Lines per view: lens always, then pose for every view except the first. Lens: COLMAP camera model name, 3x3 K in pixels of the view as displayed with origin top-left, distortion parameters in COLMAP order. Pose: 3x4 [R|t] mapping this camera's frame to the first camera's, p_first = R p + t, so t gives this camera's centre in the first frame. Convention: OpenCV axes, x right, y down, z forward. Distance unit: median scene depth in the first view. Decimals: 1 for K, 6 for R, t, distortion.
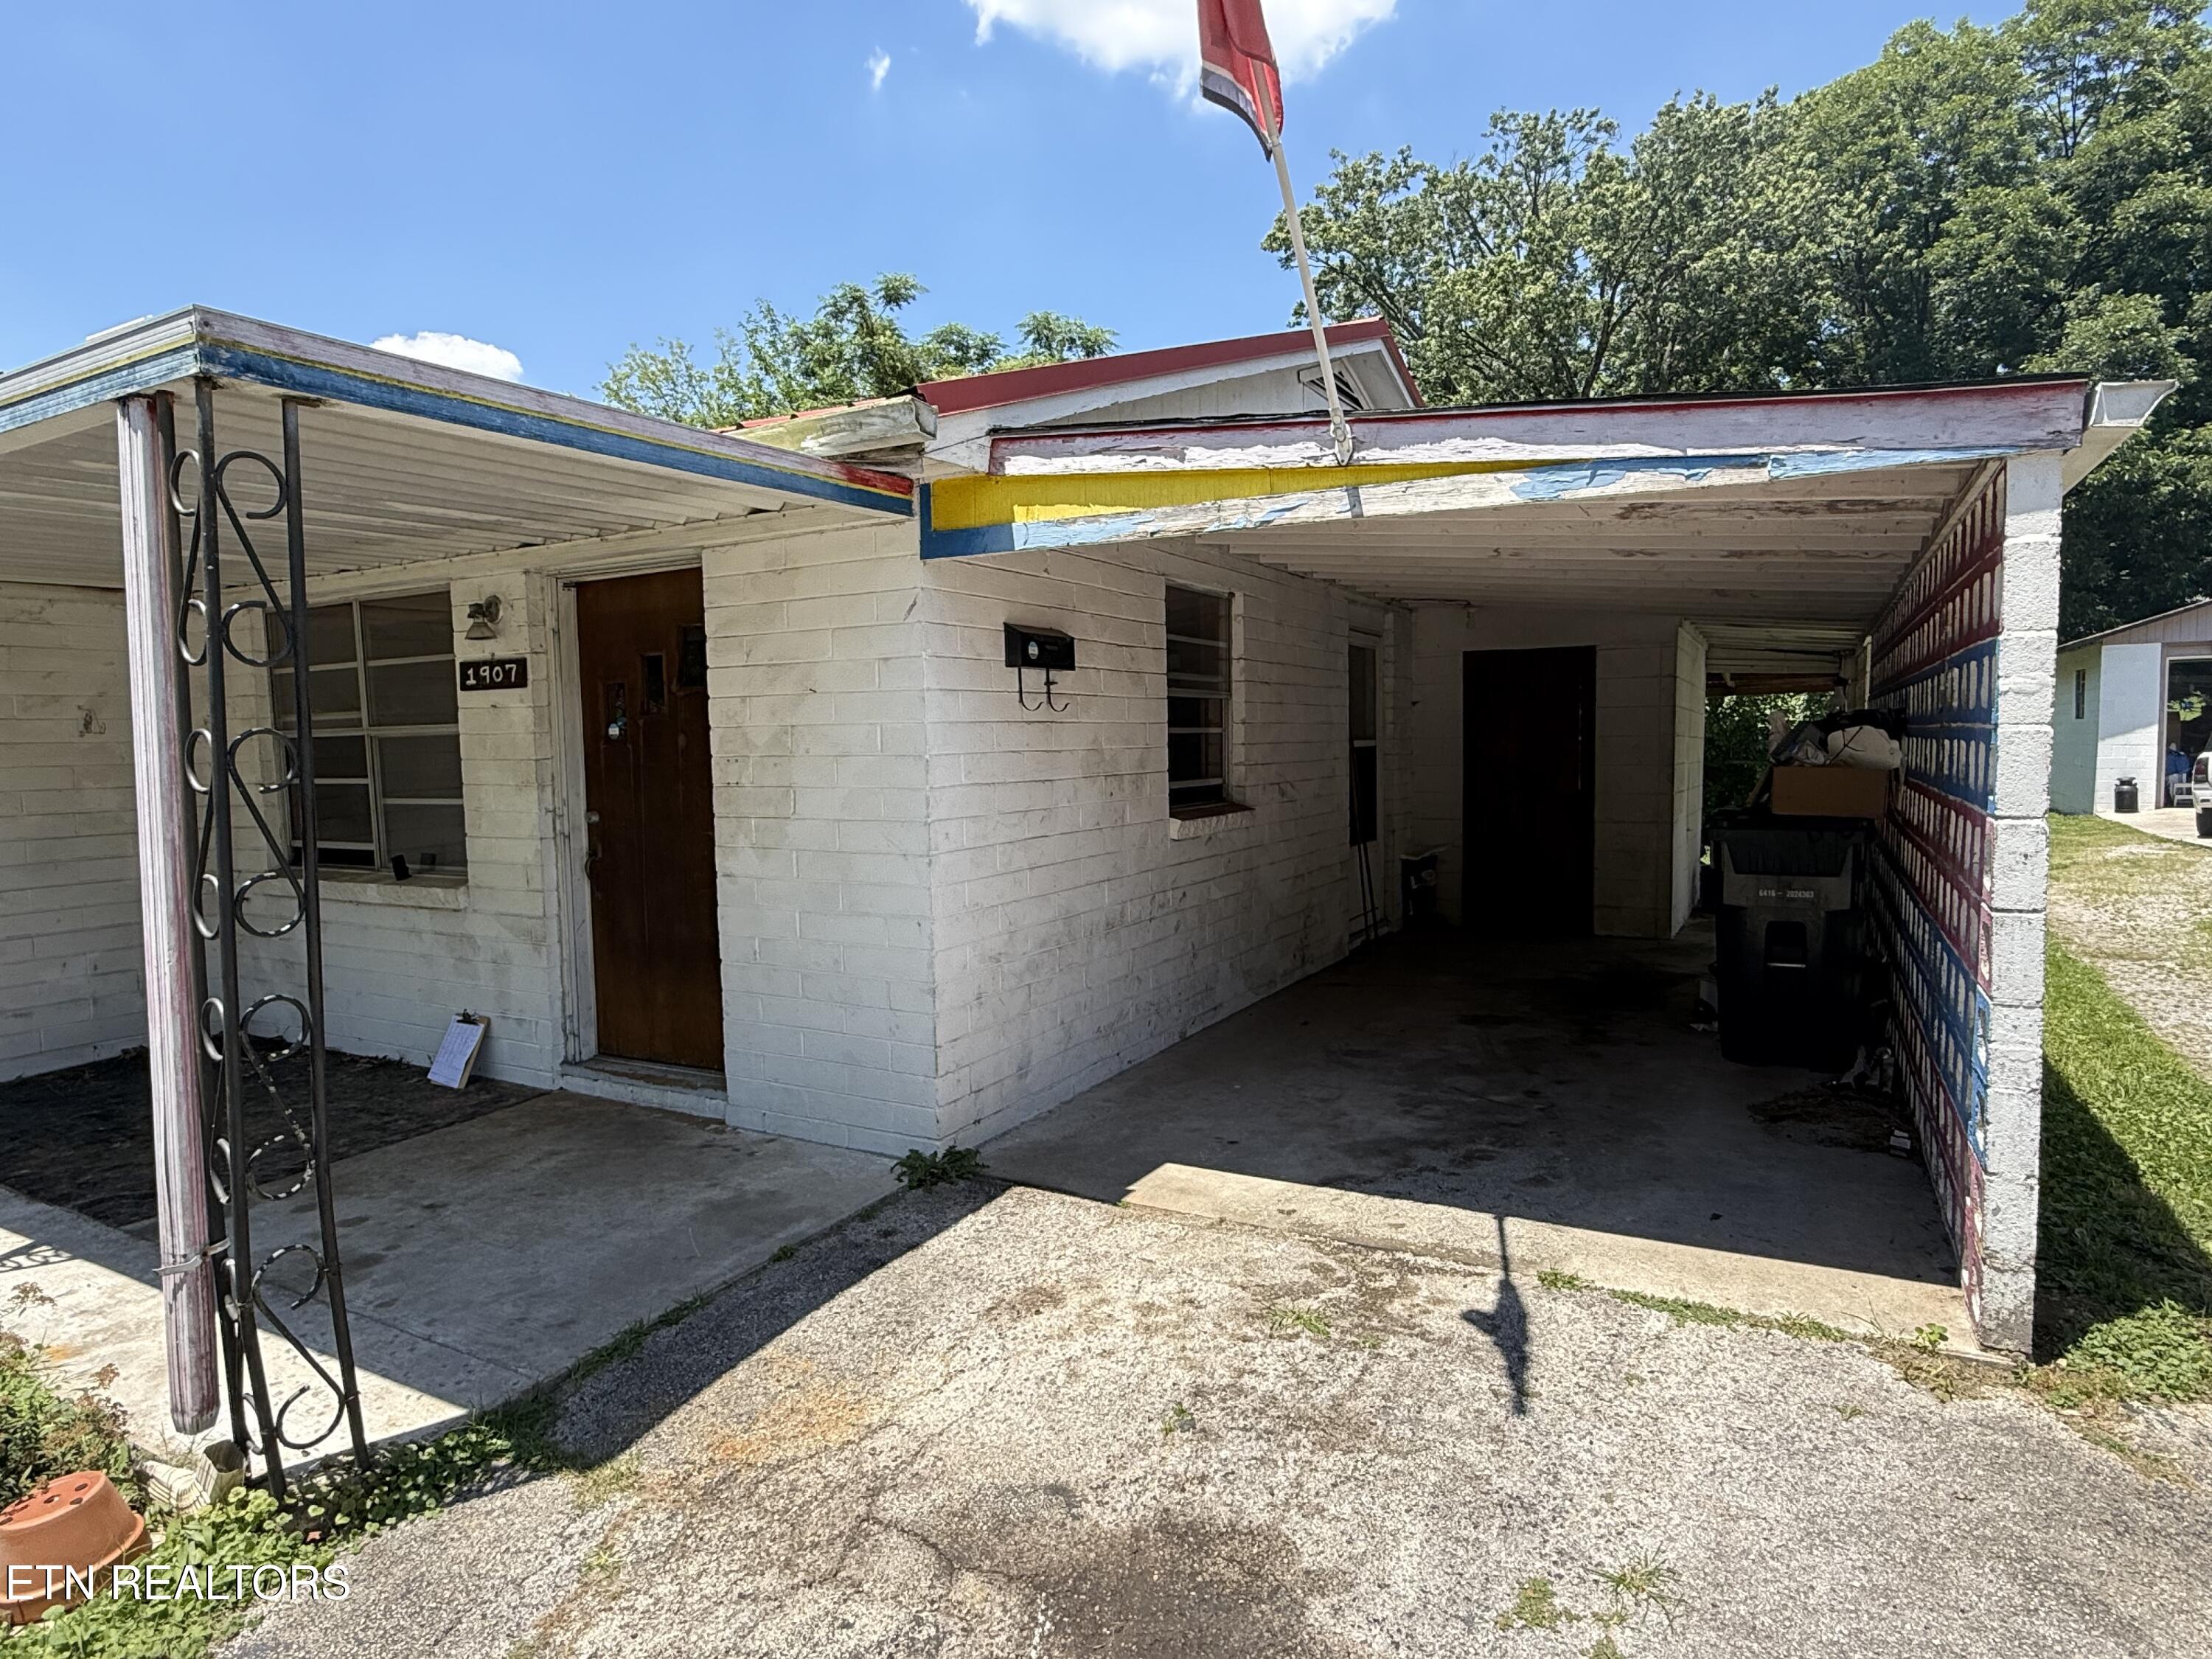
lens RADIAL K [[1210.1, 0, 1155.0], [0, 1210.1, 832.7], [0, 0, 1]] dist [0.064164, -0.063528]
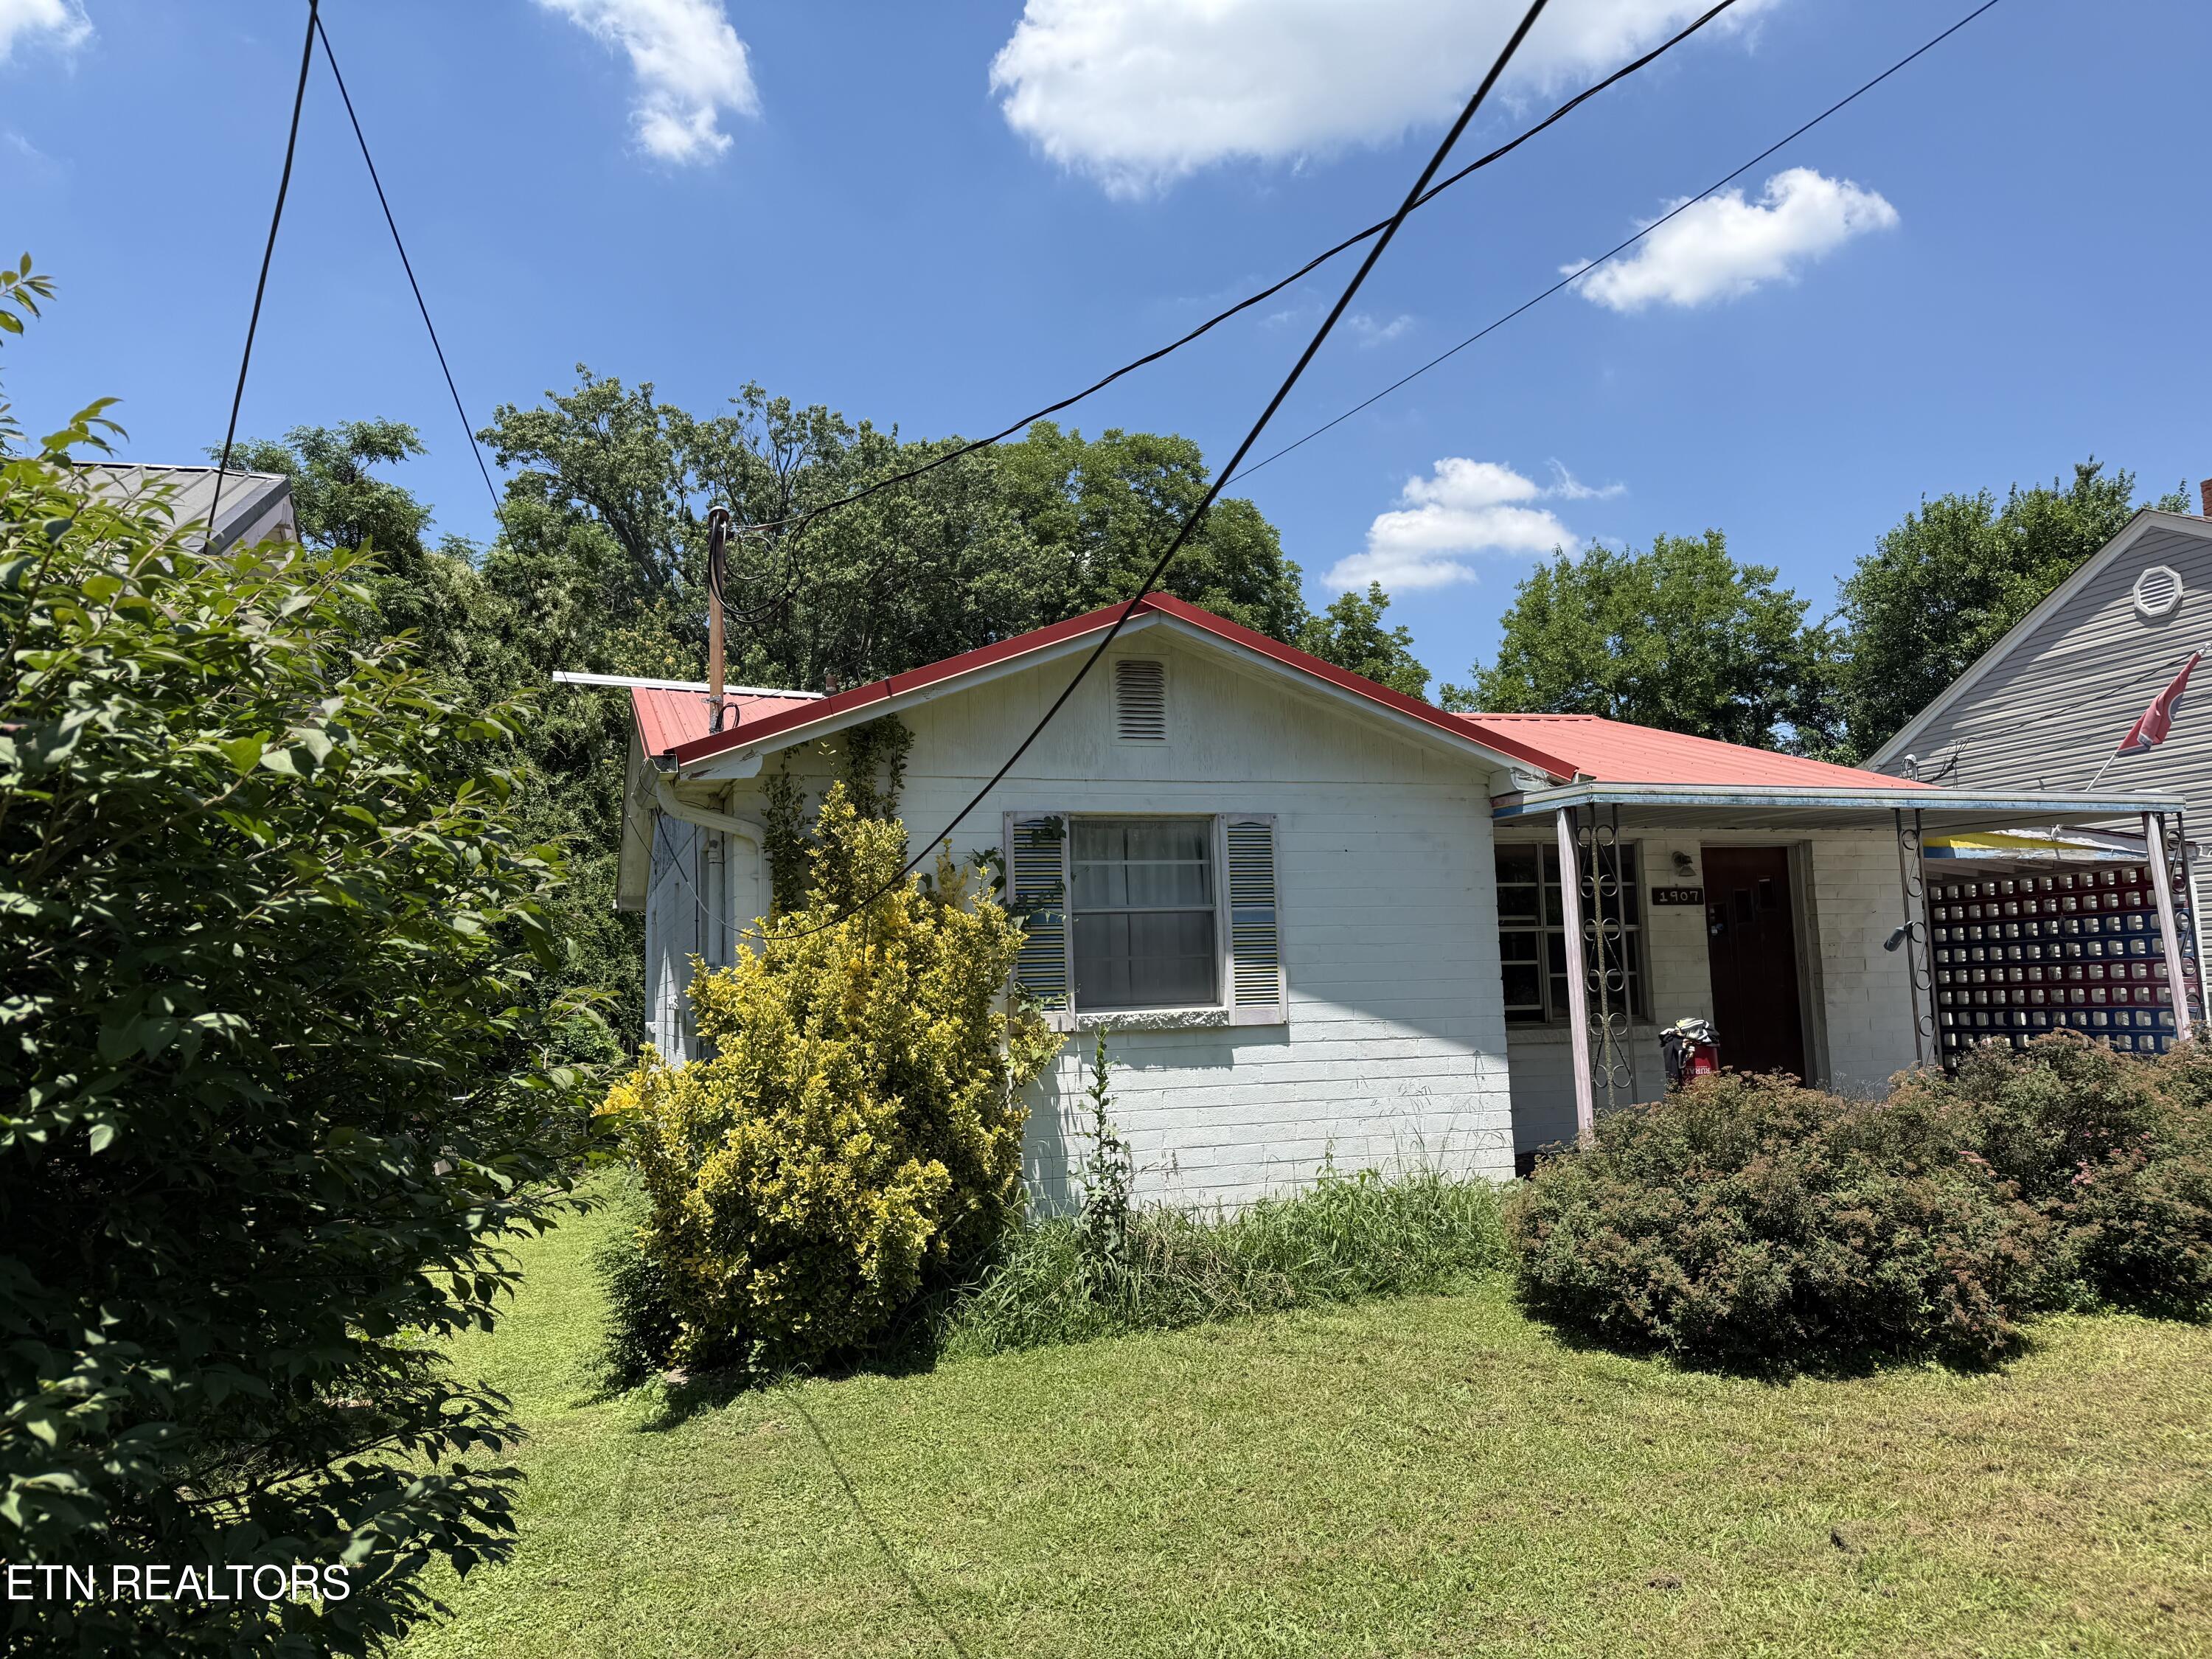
lens RADIAL K [[1638.6, 0, 1104.6], [0, 1638.6, 857.2], [0, 0, 1]] dist [0.088161, -0.096965]
pose [[0.638451, 0.065185, 0.766897, -0.752719], [0.081447, 0.985090, -0.151536, 0.027447], [-0.765341, 0.159210, 0.623623, 0.041639]]
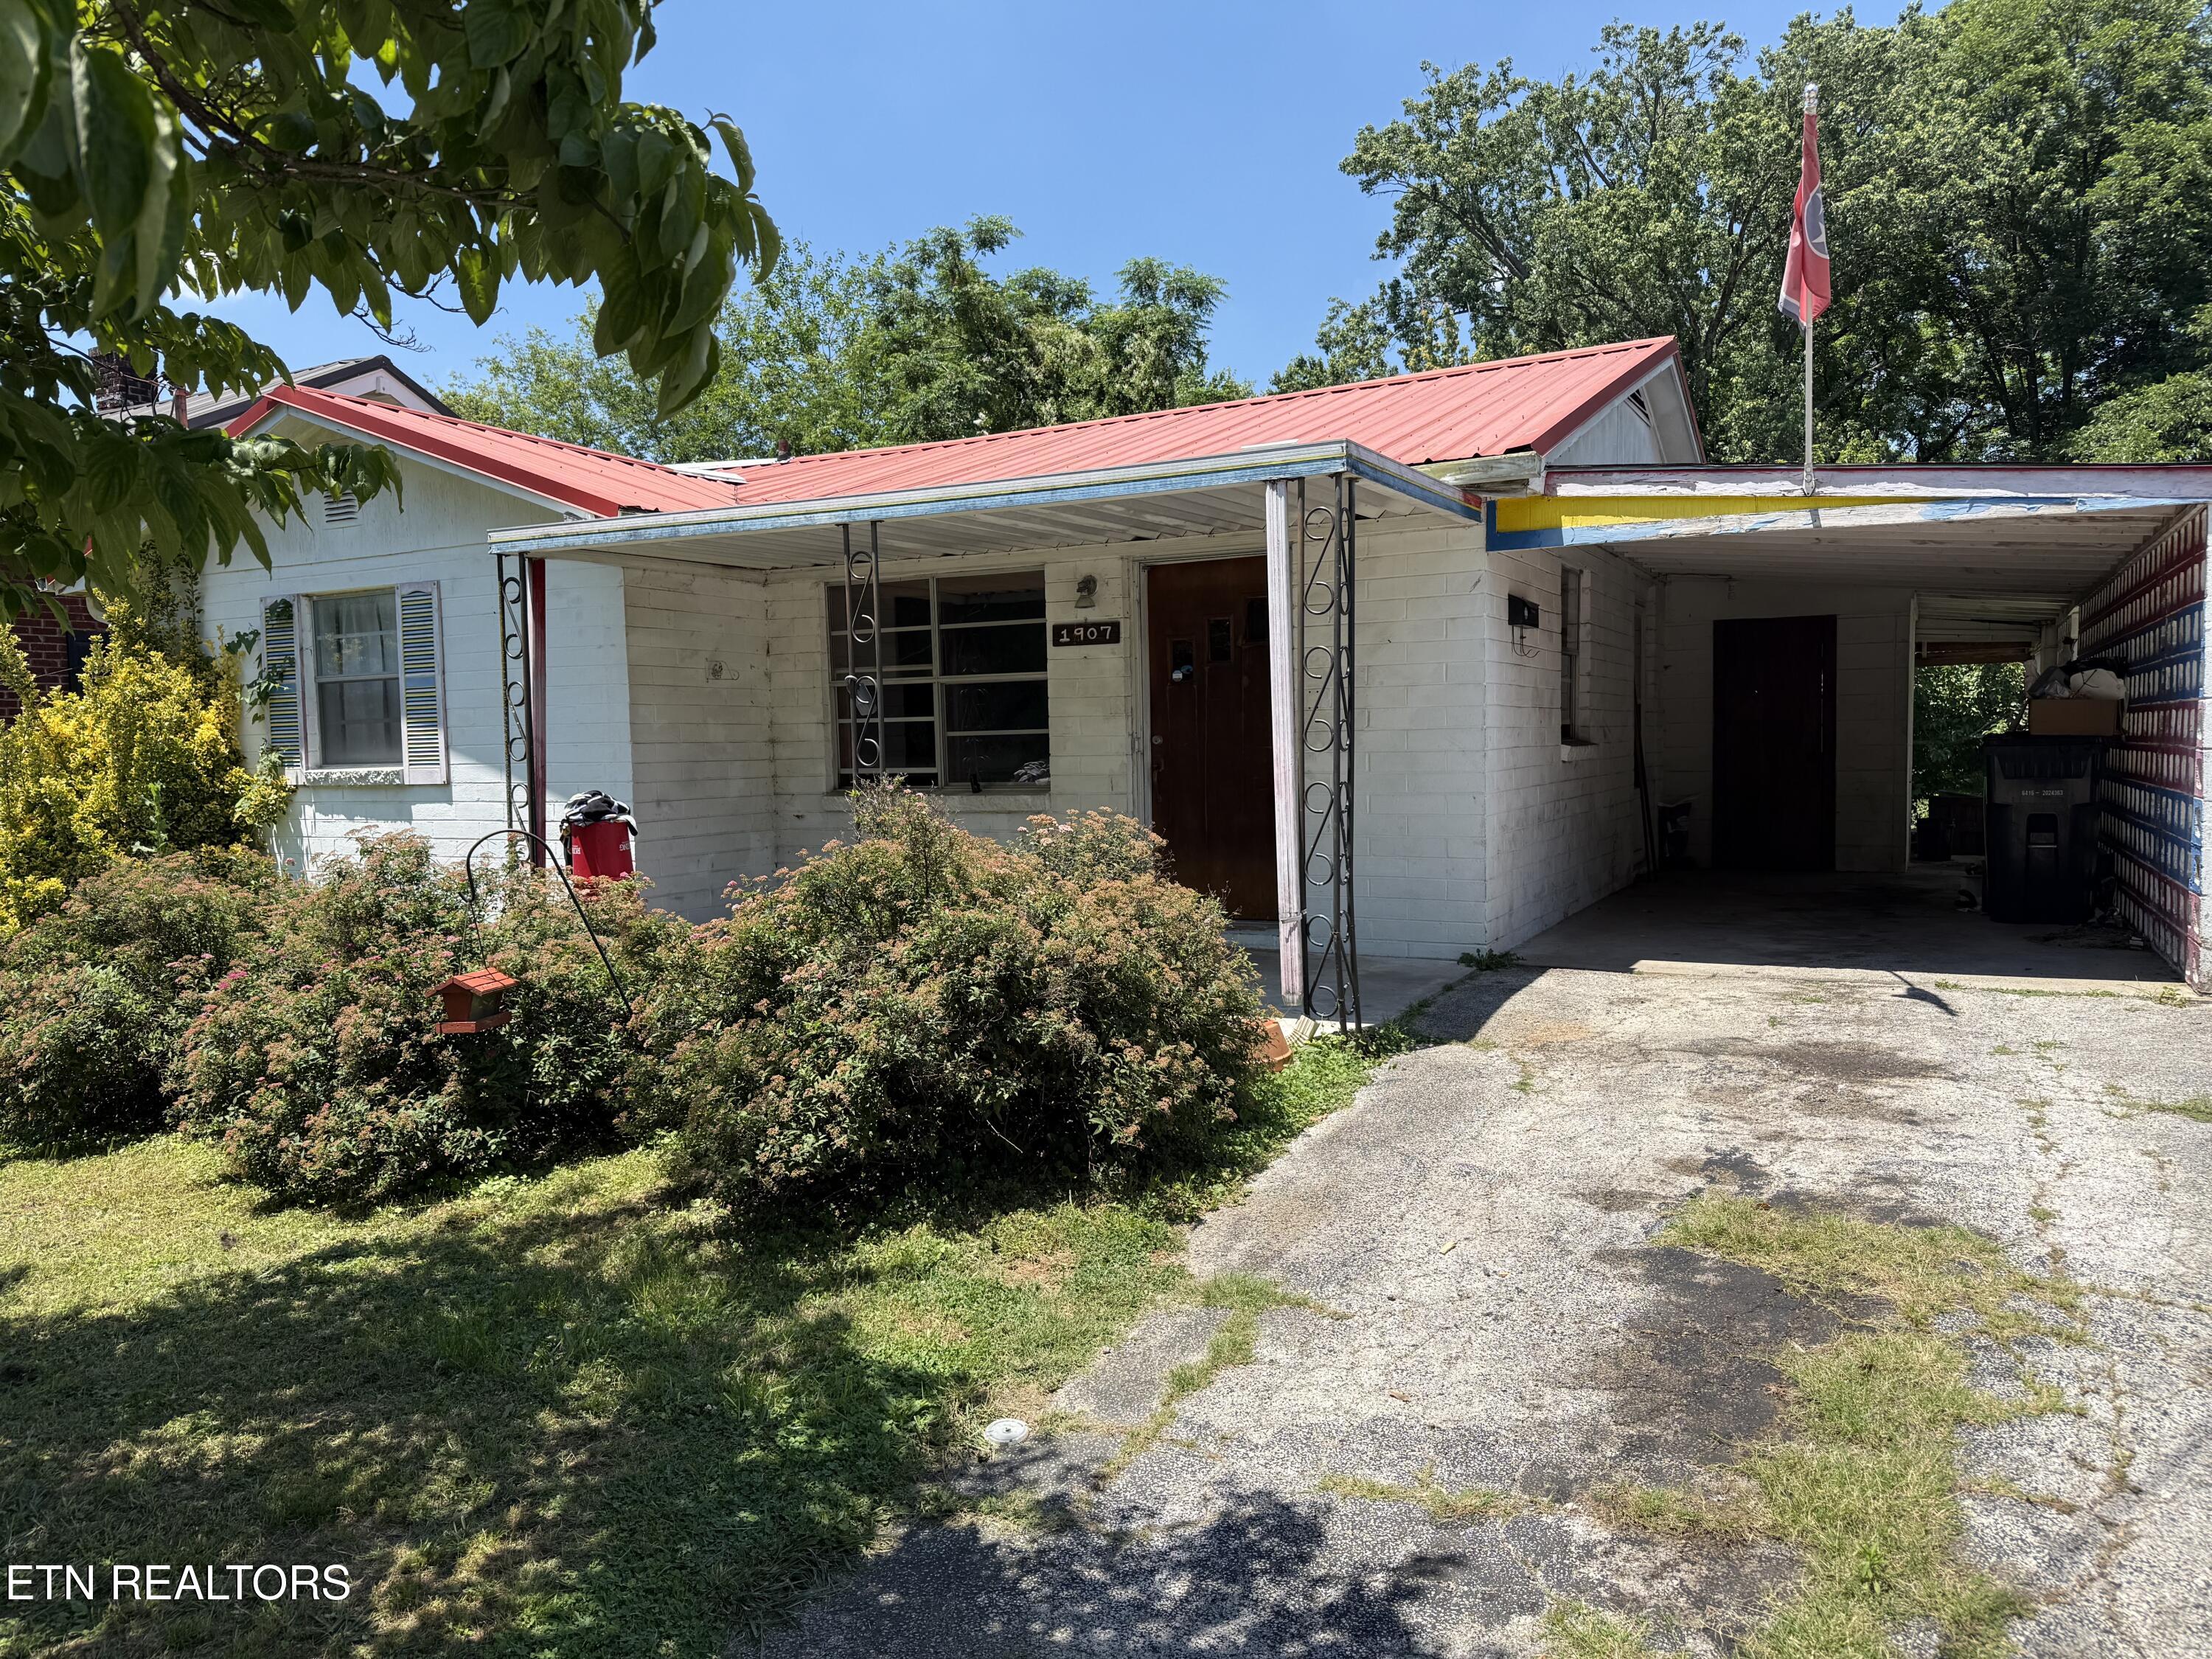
lens RADIAL K [[1638.6, 0, 1104.6], [0, 1638.6, 857.2], [0, 0, 1]] dist [0.088161, -0.096965]
pose [[0.999238, -0.003575, 0.038876, -0.156333], [0.004130, 0.999890, -0.014227, 0.037612], [-0.038821, 0.014377, 0.999143, -0.211428]]
